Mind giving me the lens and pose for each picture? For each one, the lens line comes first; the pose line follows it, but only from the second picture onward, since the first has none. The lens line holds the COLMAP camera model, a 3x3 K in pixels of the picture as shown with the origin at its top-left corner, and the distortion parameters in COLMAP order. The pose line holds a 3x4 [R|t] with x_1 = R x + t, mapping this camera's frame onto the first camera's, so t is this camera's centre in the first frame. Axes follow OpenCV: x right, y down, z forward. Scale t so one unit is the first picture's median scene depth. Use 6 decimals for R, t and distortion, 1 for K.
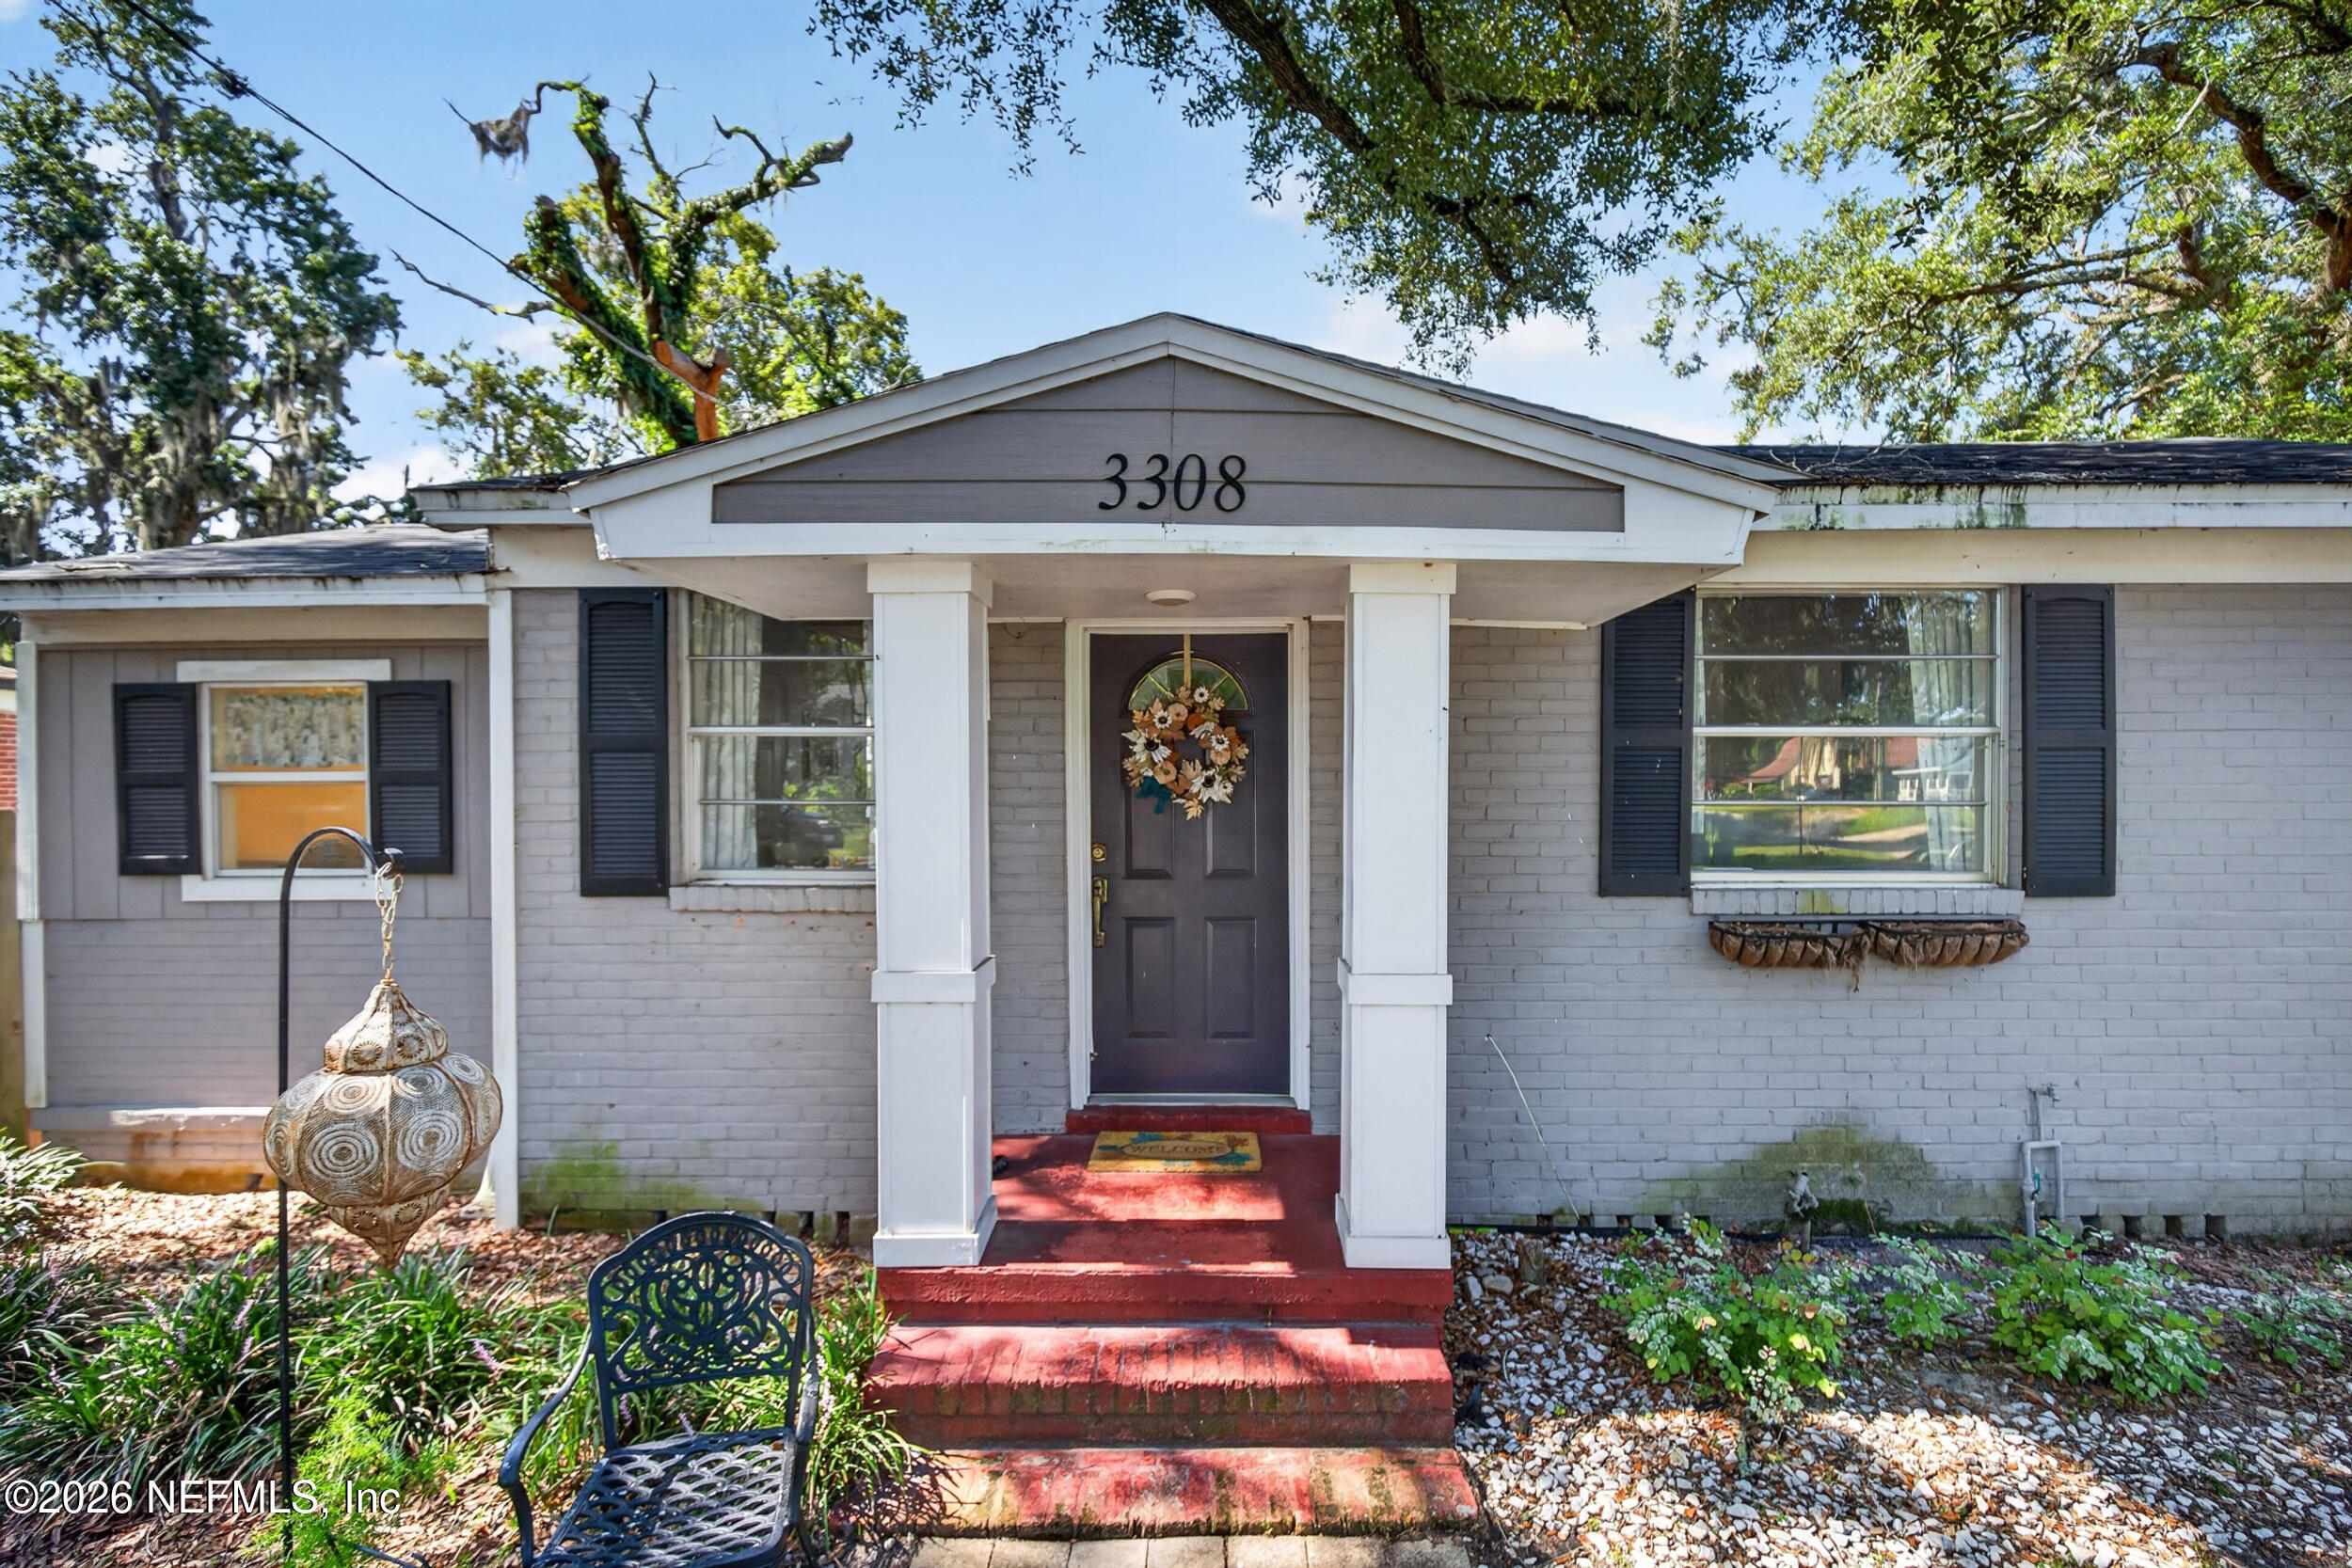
lens RADIAL K [[1049.4, 0, 1210.9], [0, 1049.4, 791.6], [0, 0, 1]] dist [-0.003670, -0.001295]
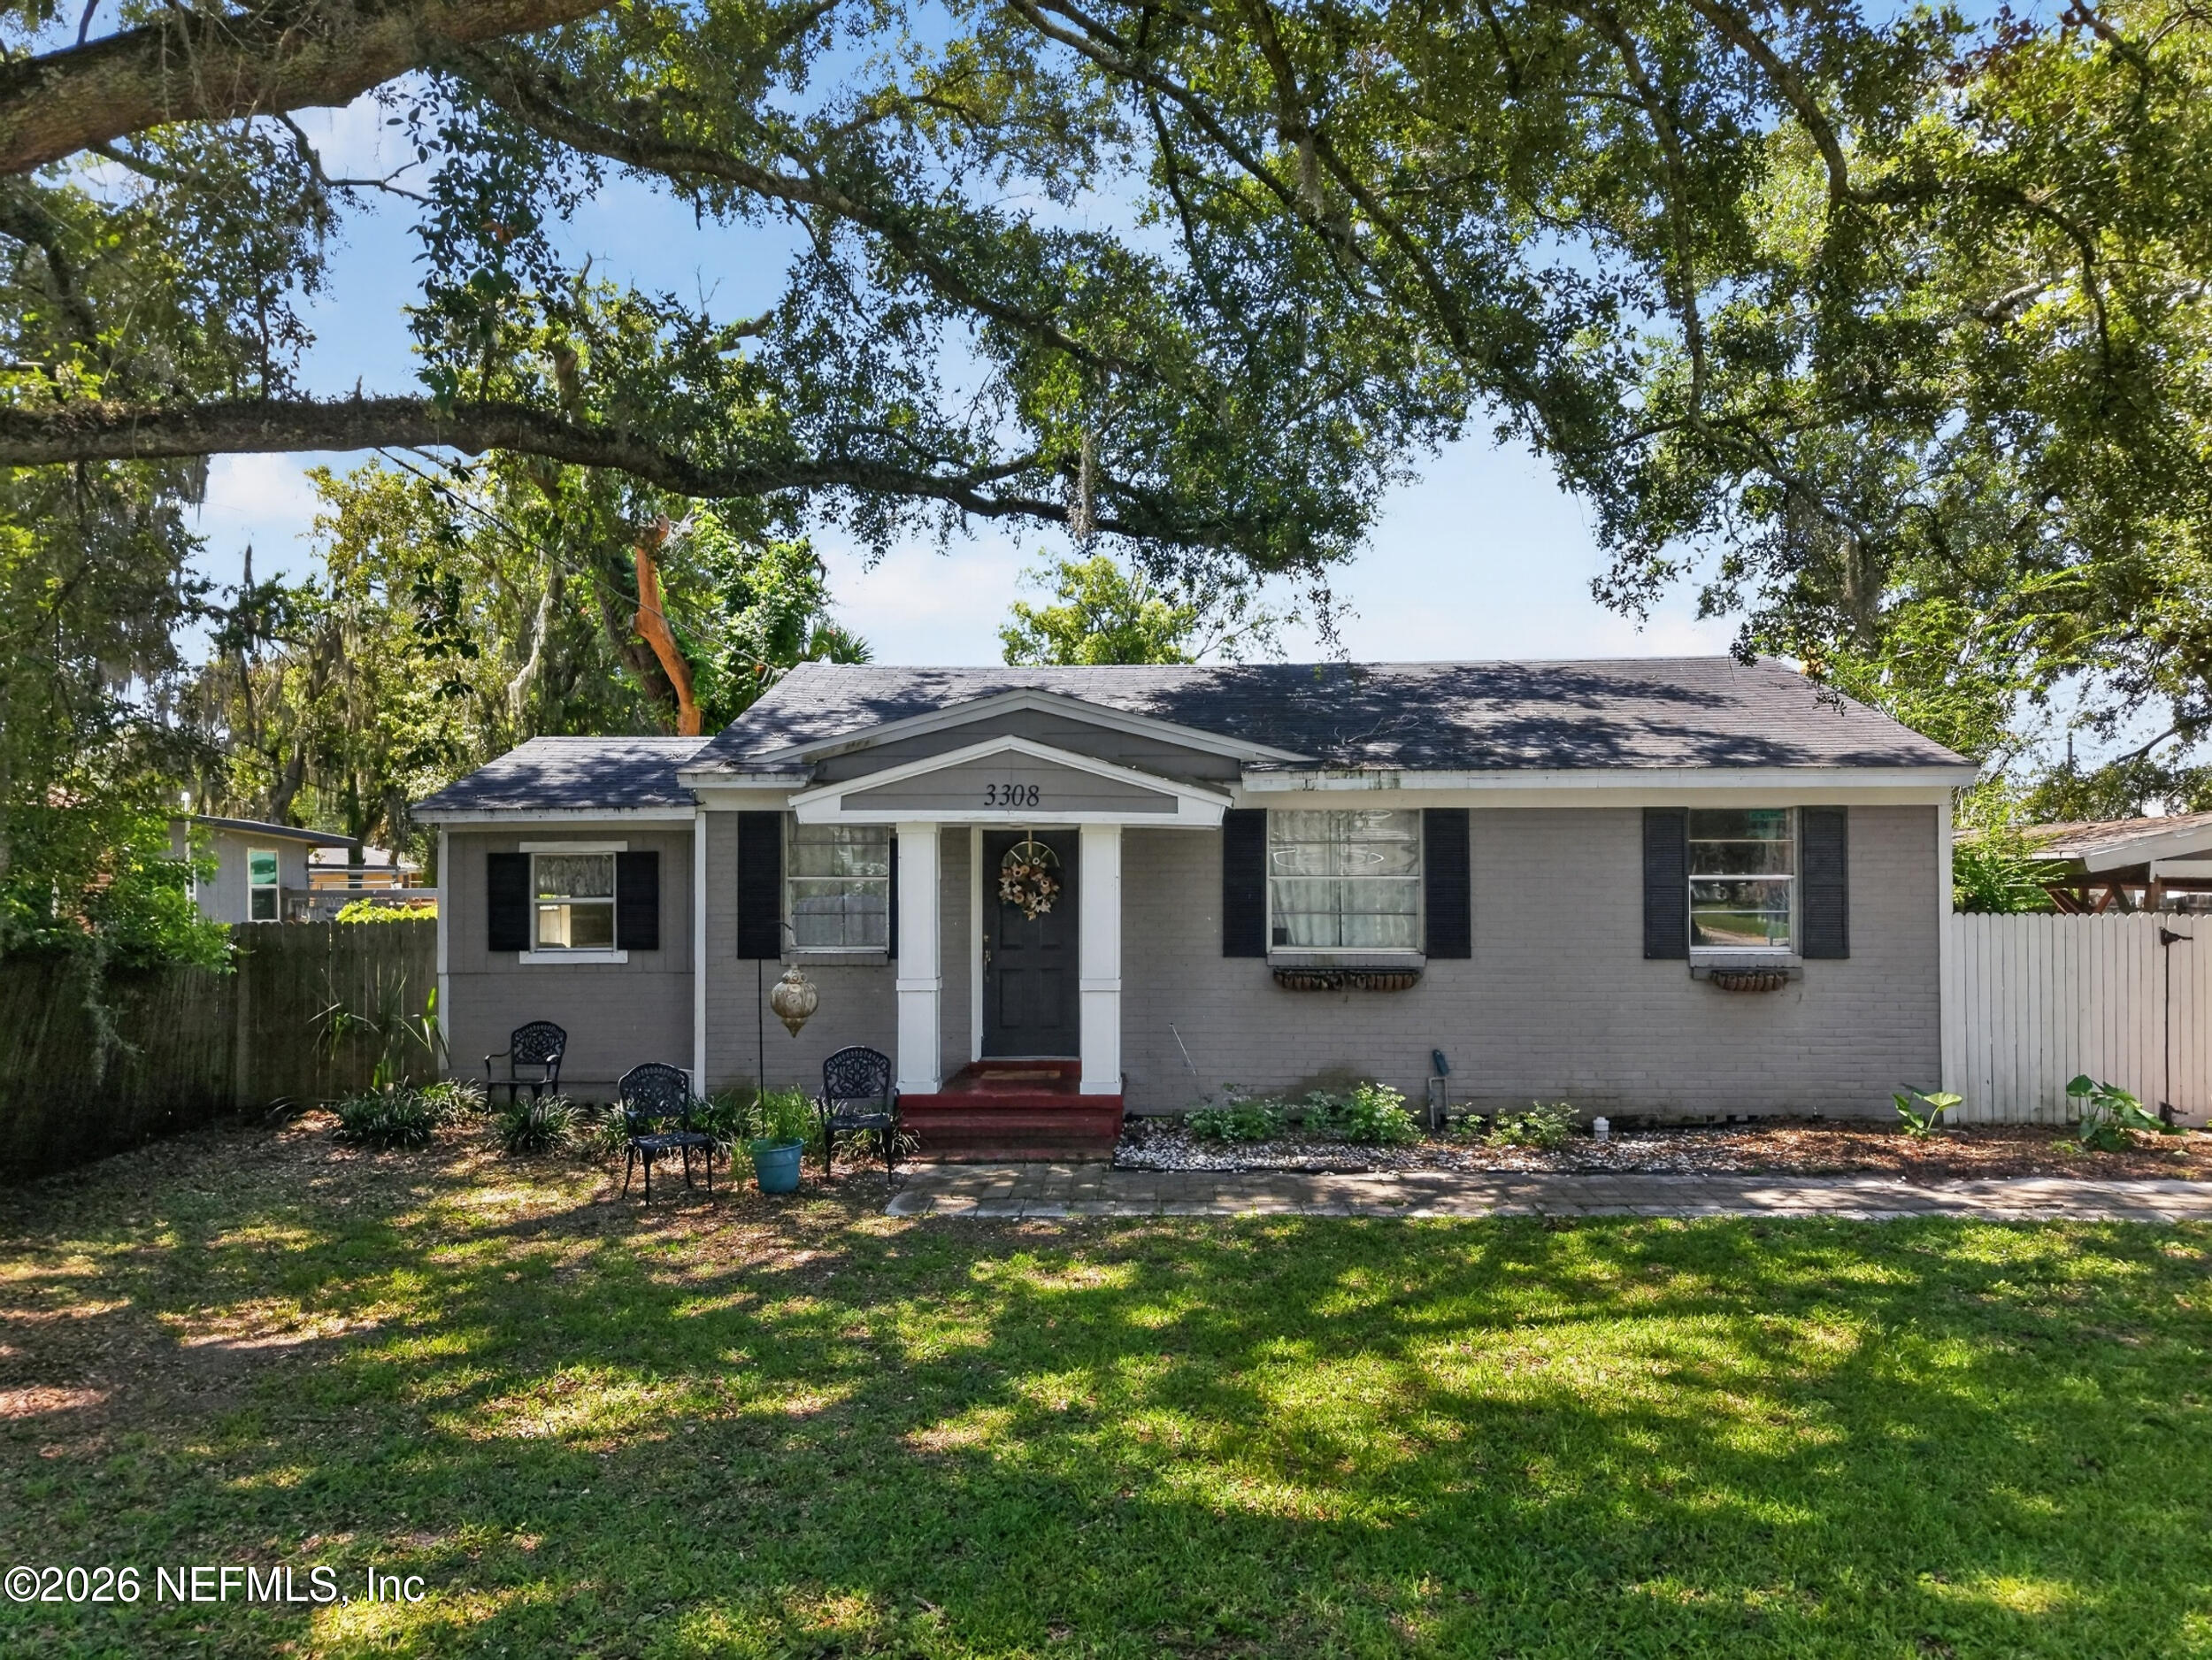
lens RADIAL K [[1481.1, 0, 1111.6], [0, 1481.1, 854.8], [0, 0, 1]] dist [0.044262, -0.060604]
pose [[0.999516, -0.002021, -0.031049, 0.073304], [0.001250, 0.999691, -0.024837, -0.009926], [0.031089, 0.024786, 0.999209, -0.602372]]
